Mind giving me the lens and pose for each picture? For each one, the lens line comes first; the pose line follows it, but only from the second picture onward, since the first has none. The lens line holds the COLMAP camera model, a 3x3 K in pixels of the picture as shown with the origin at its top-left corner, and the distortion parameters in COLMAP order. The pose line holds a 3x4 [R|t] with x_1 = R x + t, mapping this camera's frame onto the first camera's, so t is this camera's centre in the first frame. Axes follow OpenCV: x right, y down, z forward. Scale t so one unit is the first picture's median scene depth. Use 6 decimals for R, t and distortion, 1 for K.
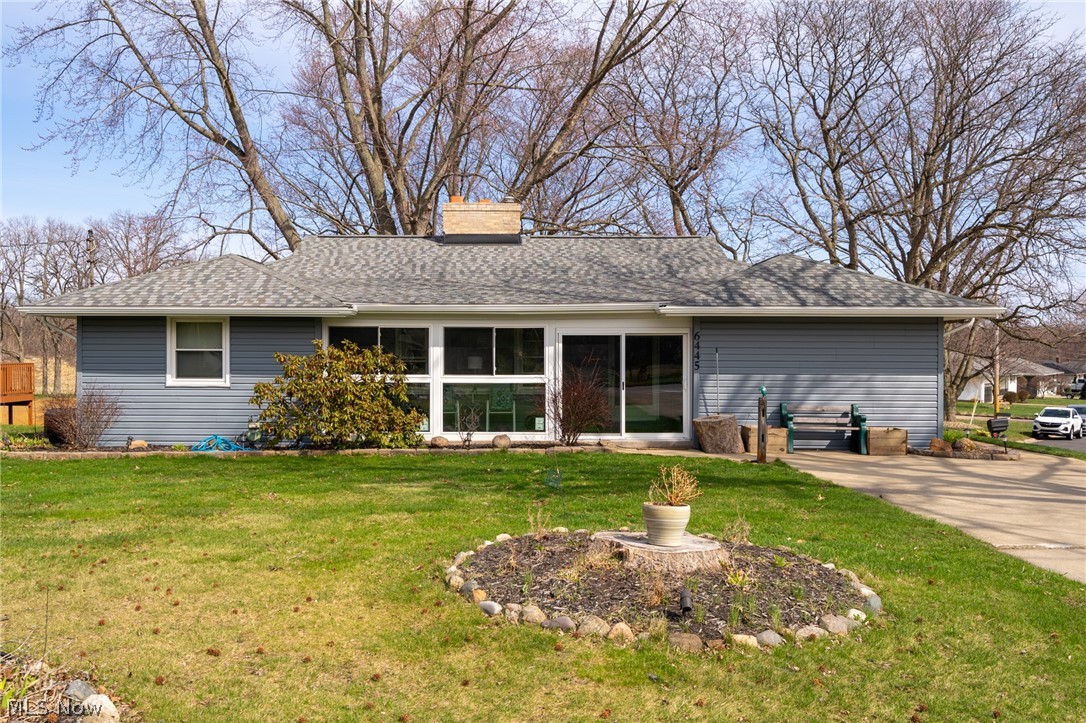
lens RADIAL K [[1021.1, 0, 543.0], [0, 1021.1, 362.5], [0, 0, 1]] dist [-0.001443, 0.000000]
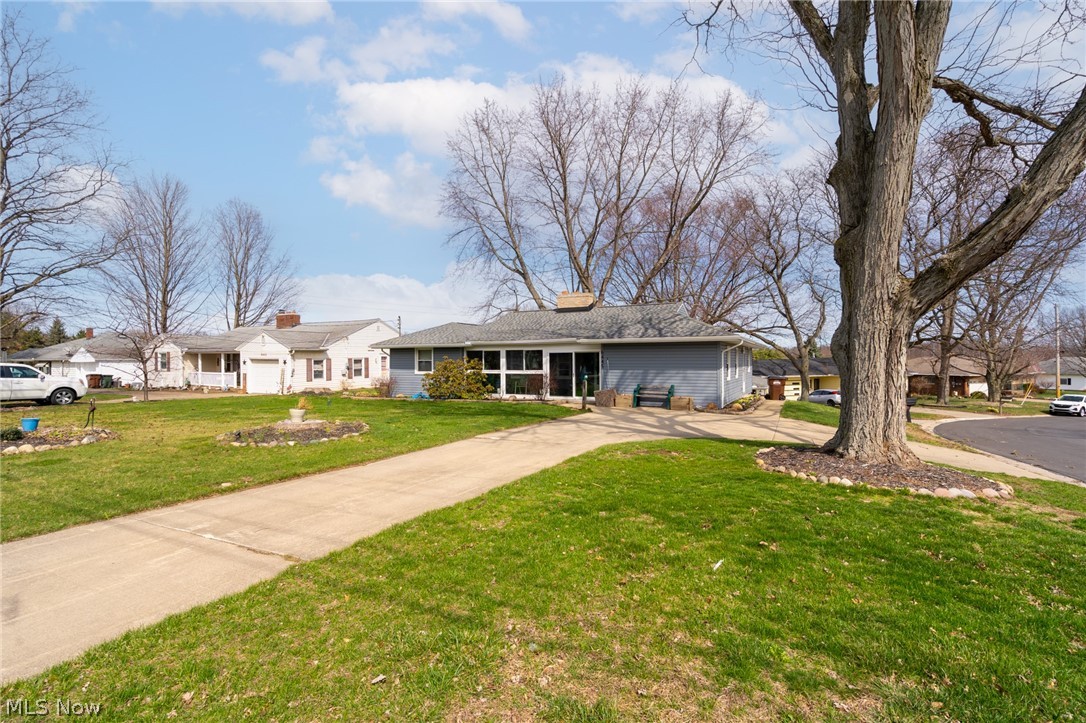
lens RADIAL K [[497.7, 0, 543.8], [0, 497.7, 360.9], [0, 0, 1]] dist [0.002120, 0.001101]
pose [[0.897926, -0.007036, -0.440090, 0.492819], [0.002323, 0.999934, -0.011247, 0.003739], [0.440140, 0.009077, 0.897883, -0.000084]]
